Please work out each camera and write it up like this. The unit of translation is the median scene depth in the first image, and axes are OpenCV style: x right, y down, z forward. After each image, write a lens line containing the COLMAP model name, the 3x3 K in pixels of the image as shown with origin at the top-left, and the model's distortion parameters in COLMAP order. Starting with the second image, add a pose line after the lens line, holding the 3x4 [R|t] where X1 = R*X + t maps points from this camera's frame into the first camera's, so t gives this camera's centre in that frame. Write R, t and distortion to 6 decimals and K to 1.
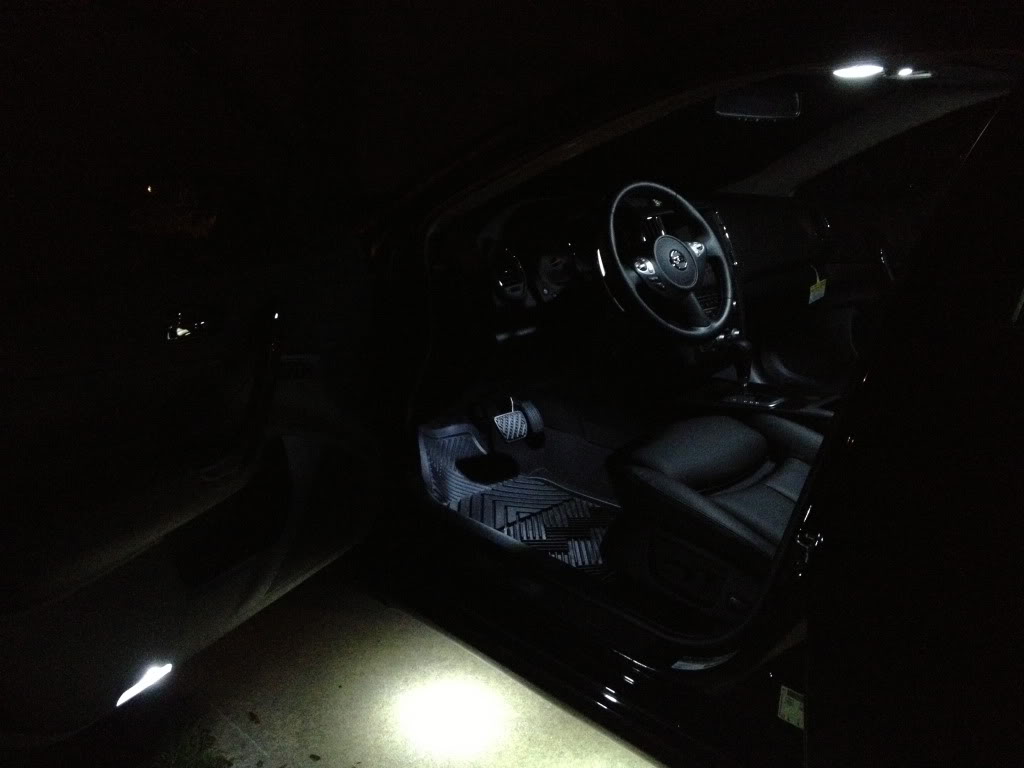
lens RADIAL K [[995.9, 0, 512.0], [0, 995.9, 384.0], [0, 0, 1]] dist [0.101336, -0.004876]
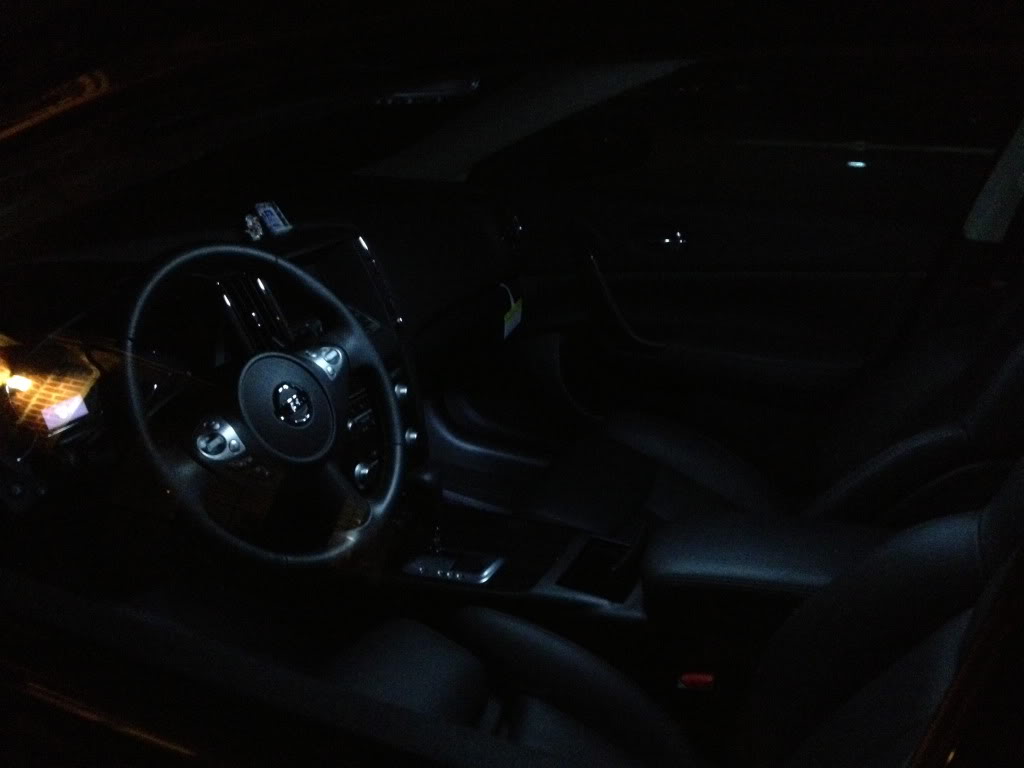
lens RADIAL K [[978.6, 0, 512.0], [0, 978.6, 384.0], [0, 0, 1]] dist [0.116354, 0.000050]
pose [[0.941480, -0.121413, 0.314443, 0.109197], [0.088381, 0.989155, 0.117312, -0.172902], [-0.325276, -0.082657, 0.942000, 0.470293]]
